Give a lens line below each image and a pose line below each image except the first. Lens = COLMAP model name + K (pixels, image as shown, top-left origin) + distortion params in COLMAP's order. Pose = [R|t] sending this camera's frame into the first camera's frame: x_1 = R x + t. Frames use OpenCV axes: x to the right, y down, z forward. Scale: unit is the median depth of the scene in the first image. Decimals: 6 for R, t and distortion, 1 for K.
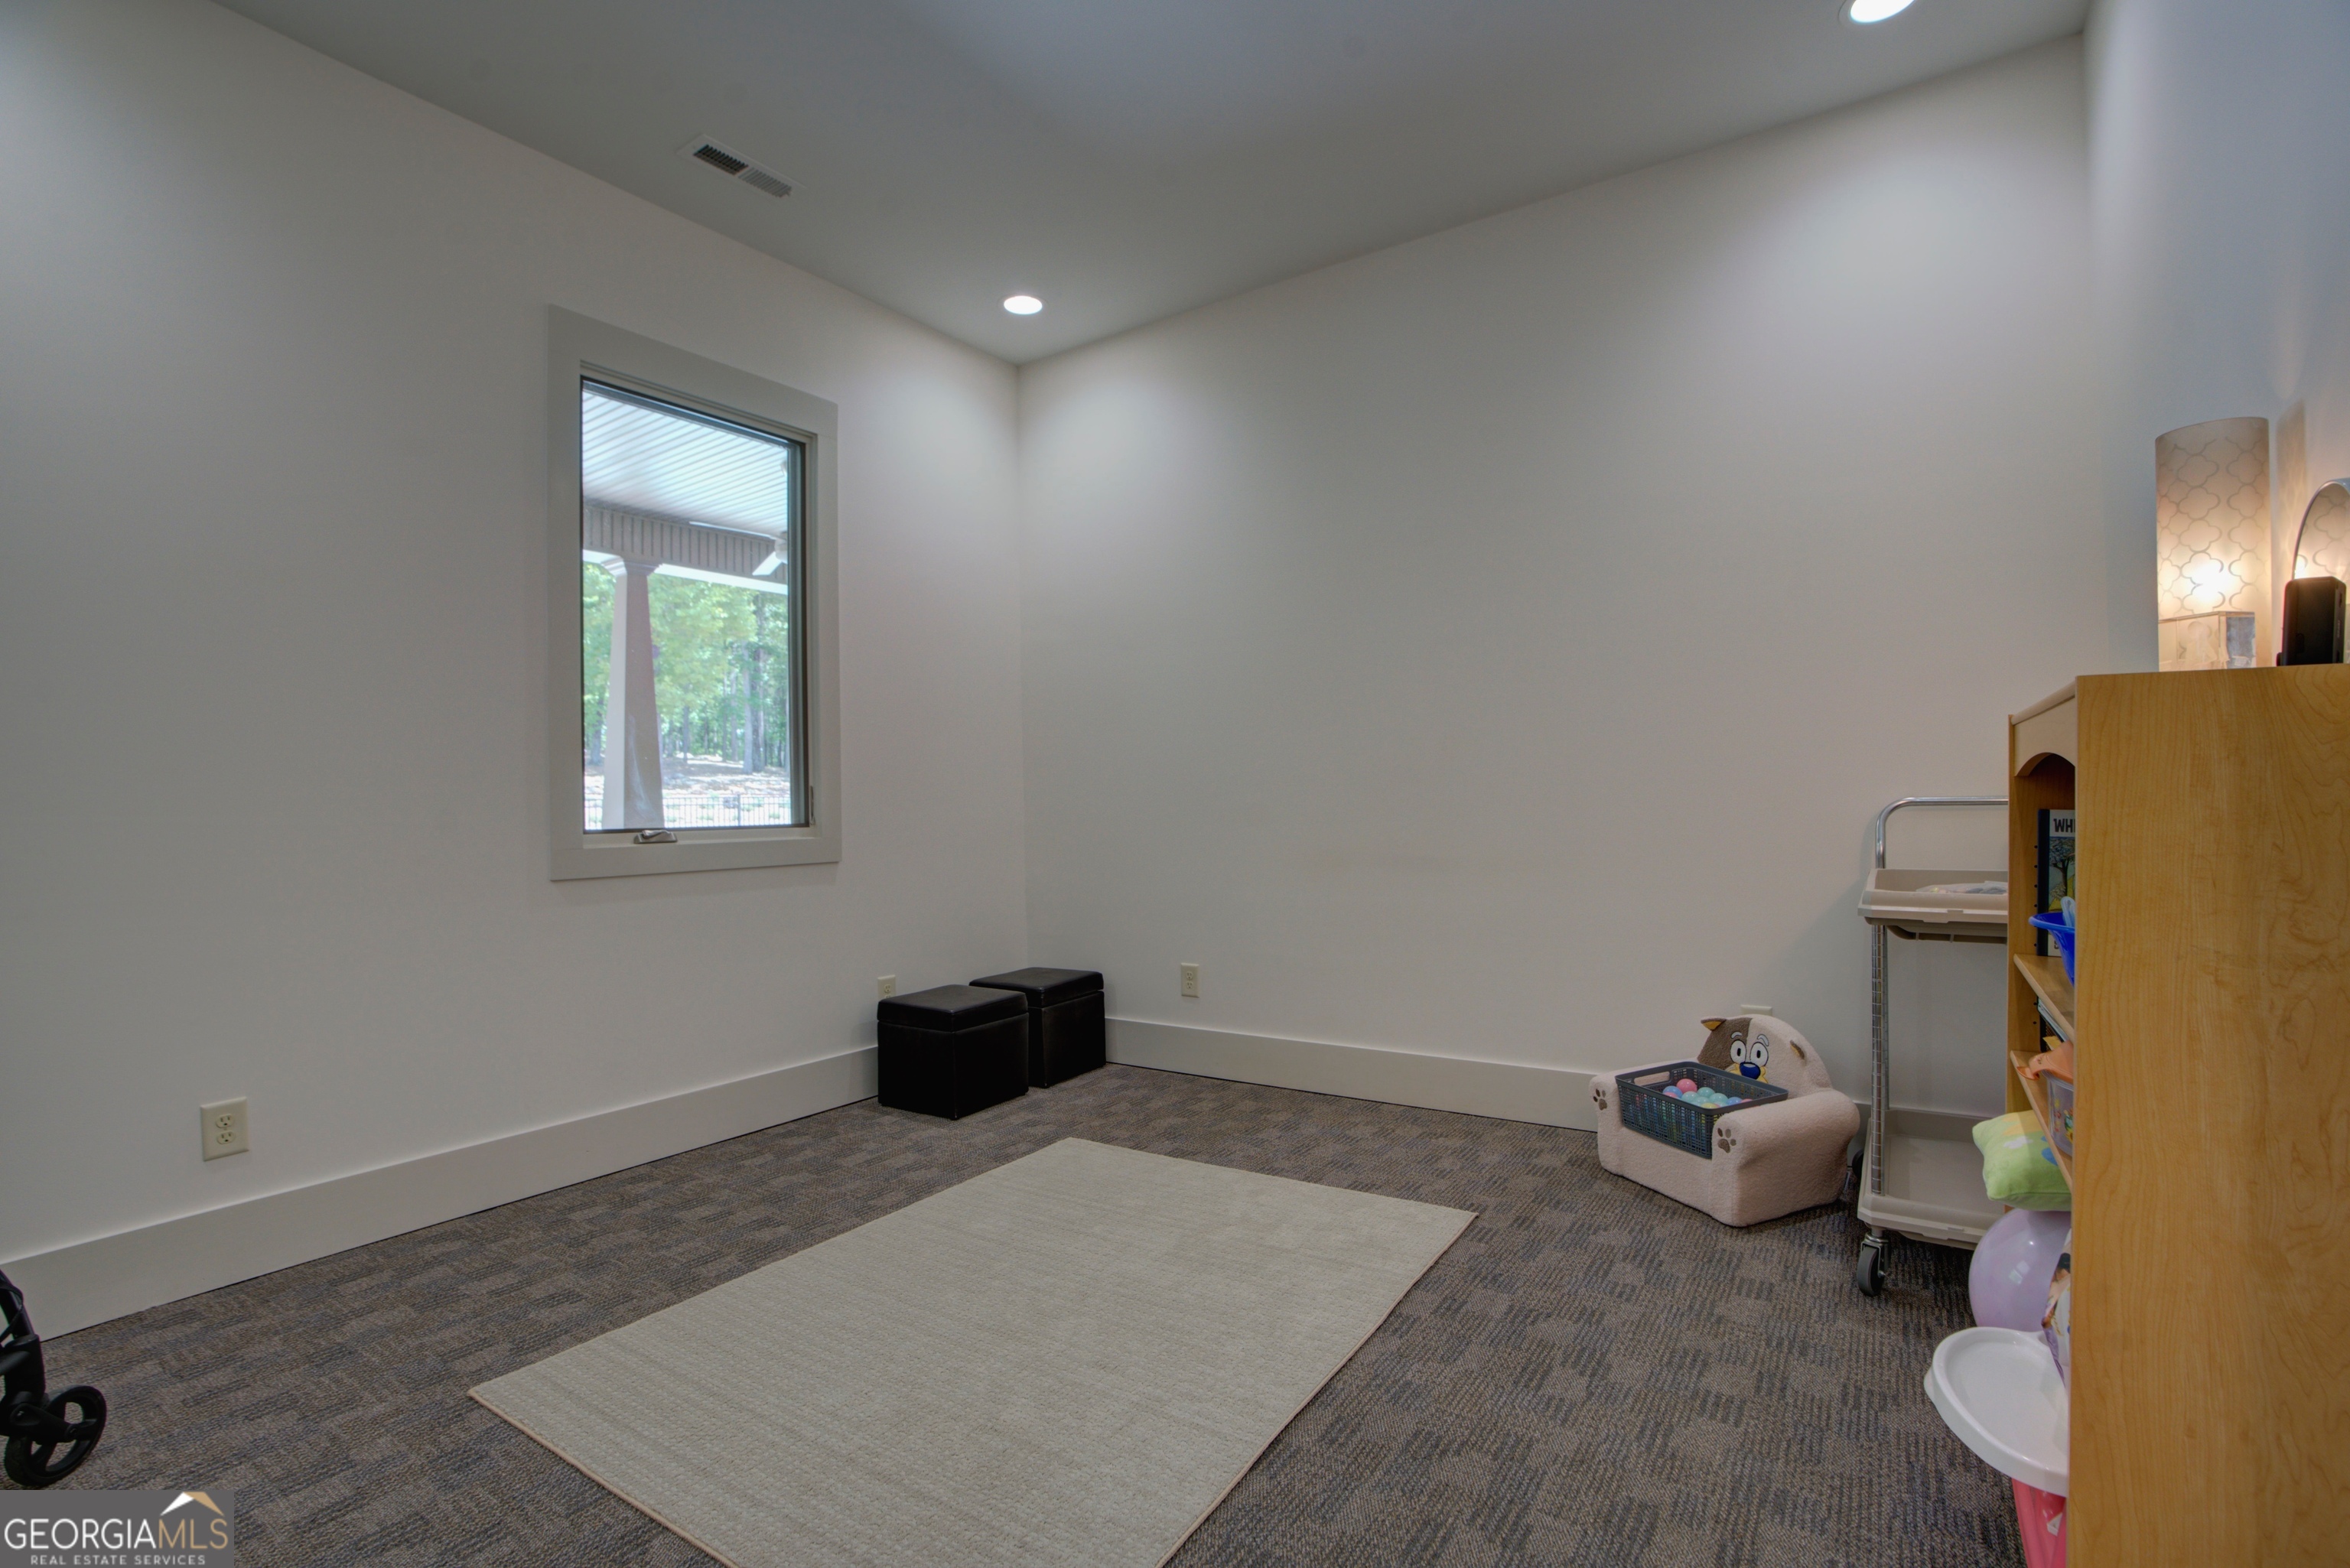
lens RADIAL K [[1068.4, 0, 1186.8], [0, 1068.4, 789.8], [0, 0, 1]] dist [-0.067497, 0.024111]
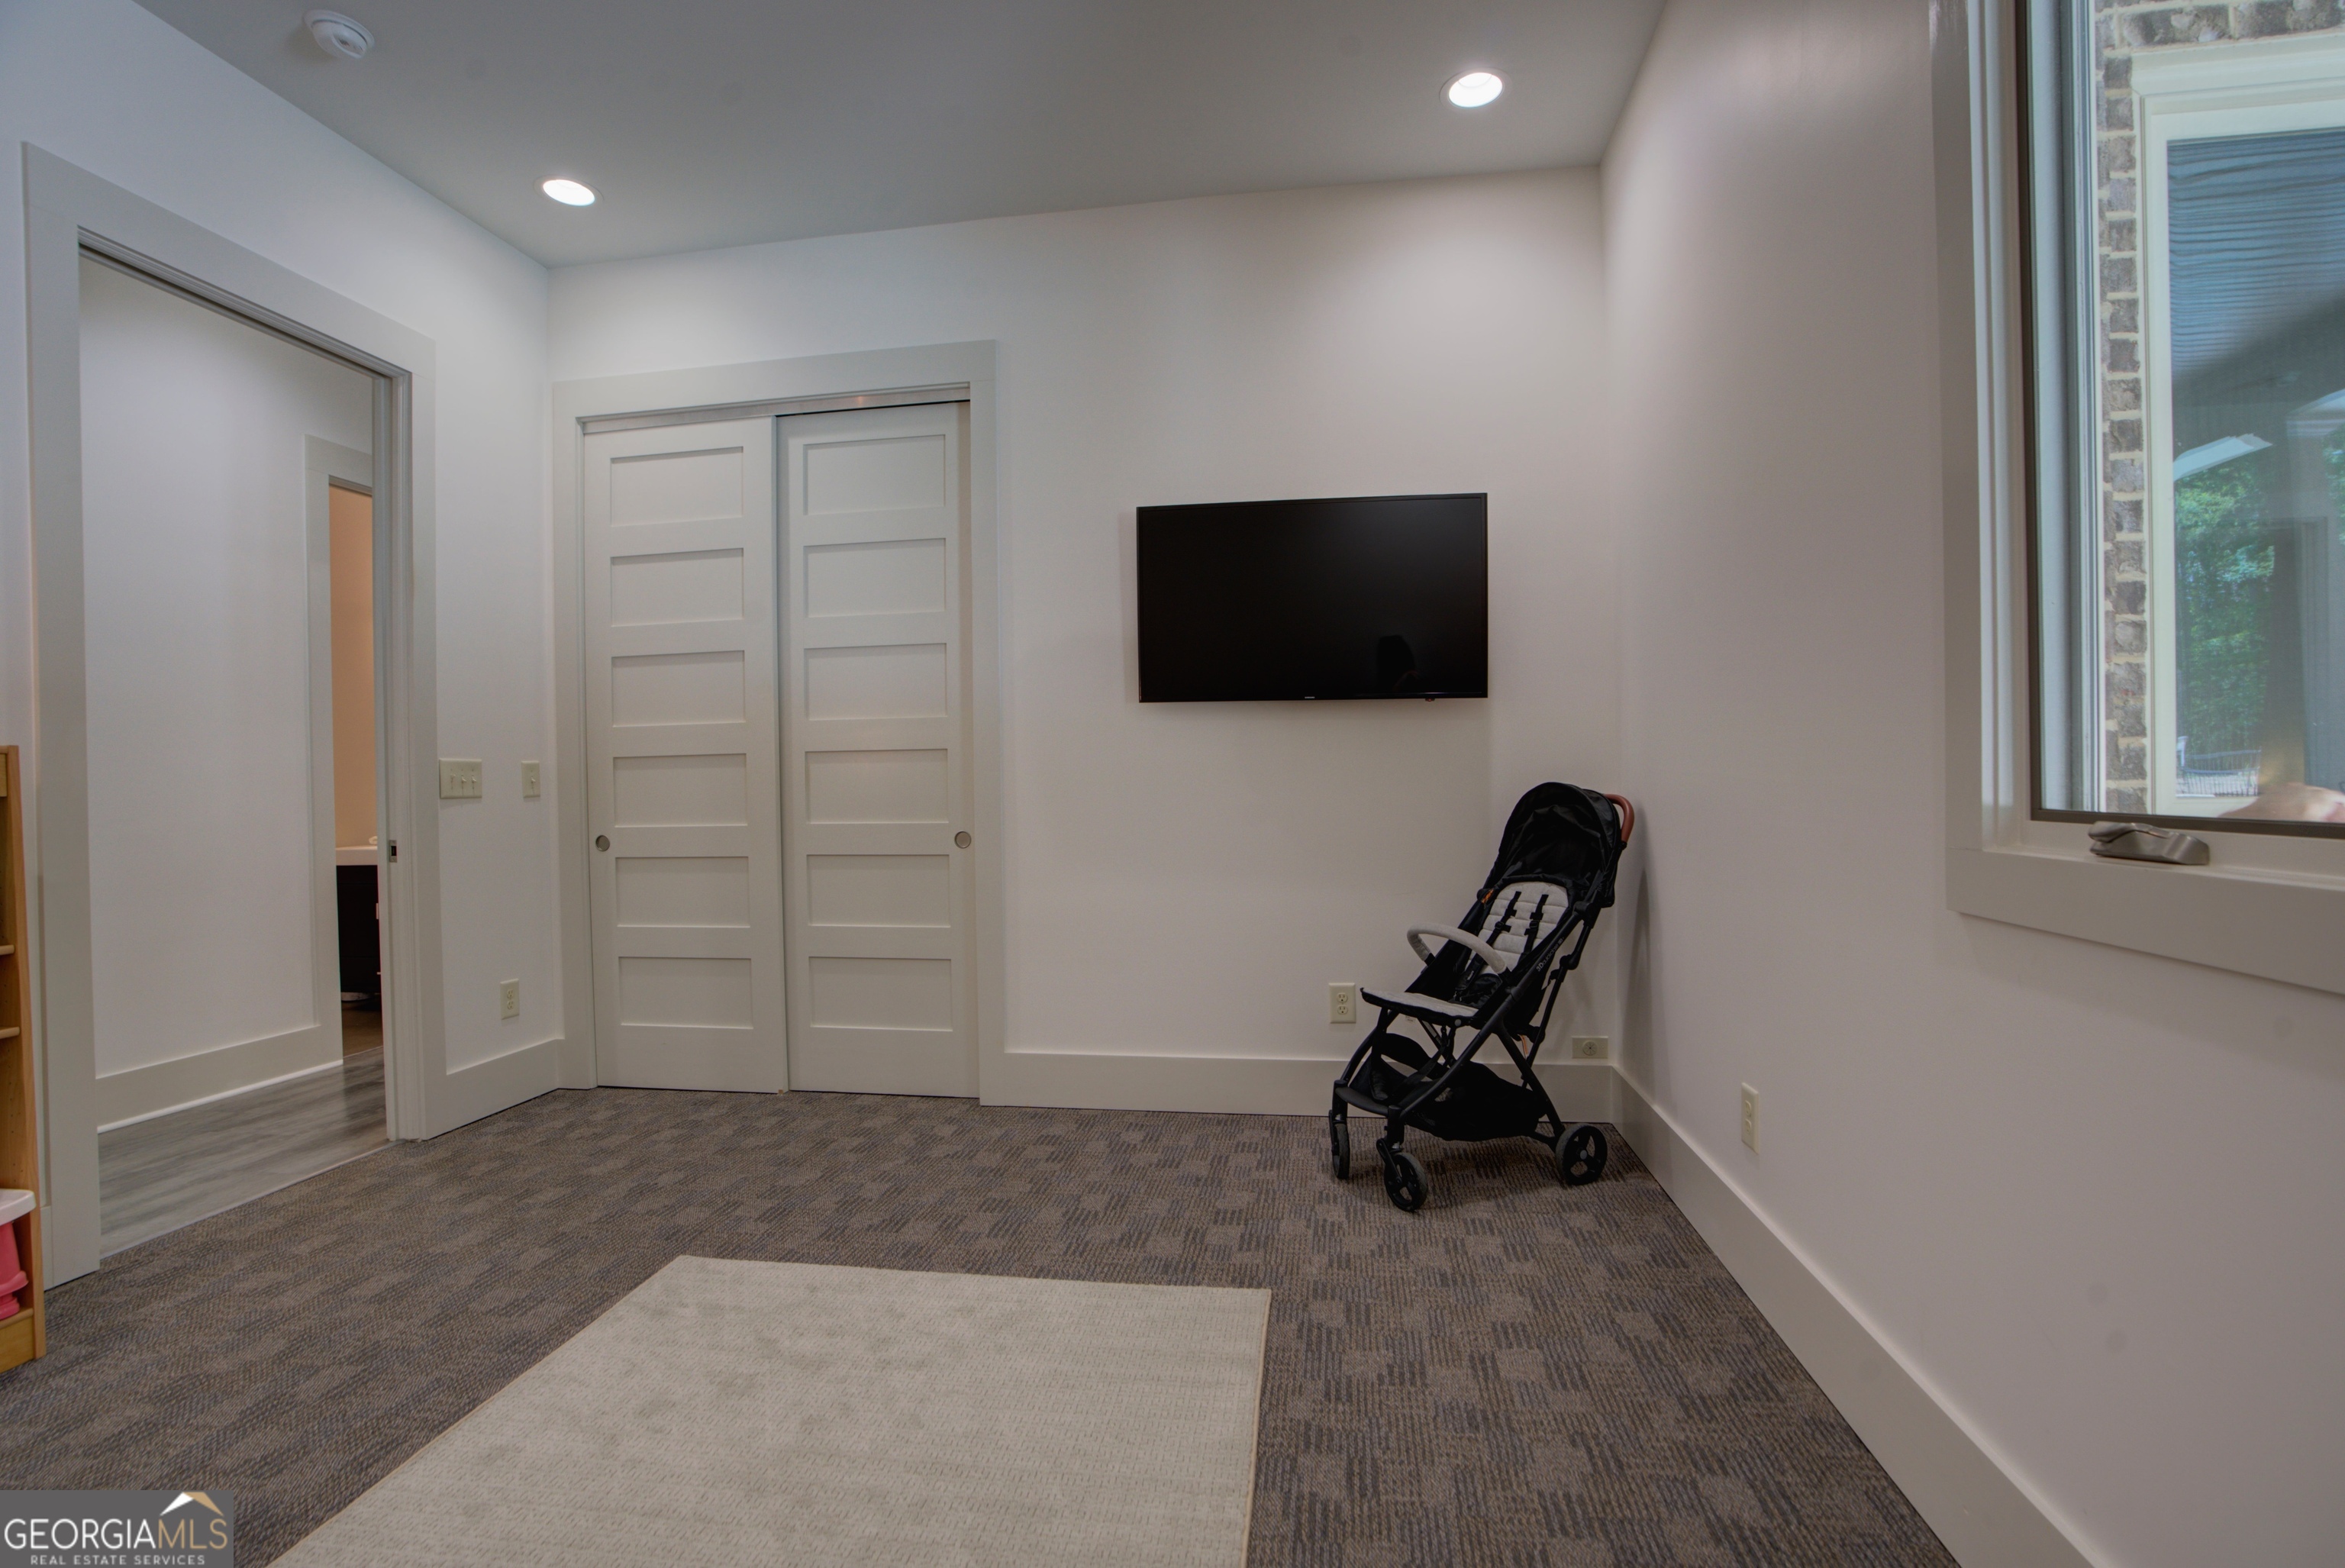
lens RADIAL K [[1066.3, 0, 1184.2], [0, 1066.3, 789.8], [0, 0, 1]] dist [-0.067497, 0.024111]
pose [[-0.895783, 0.038181, -0.442848, -0.107934], [0.037065, 0.999250, 0.011178, 0.015902], [0.442943, -0.006401, -0.896527, 1.736197]]
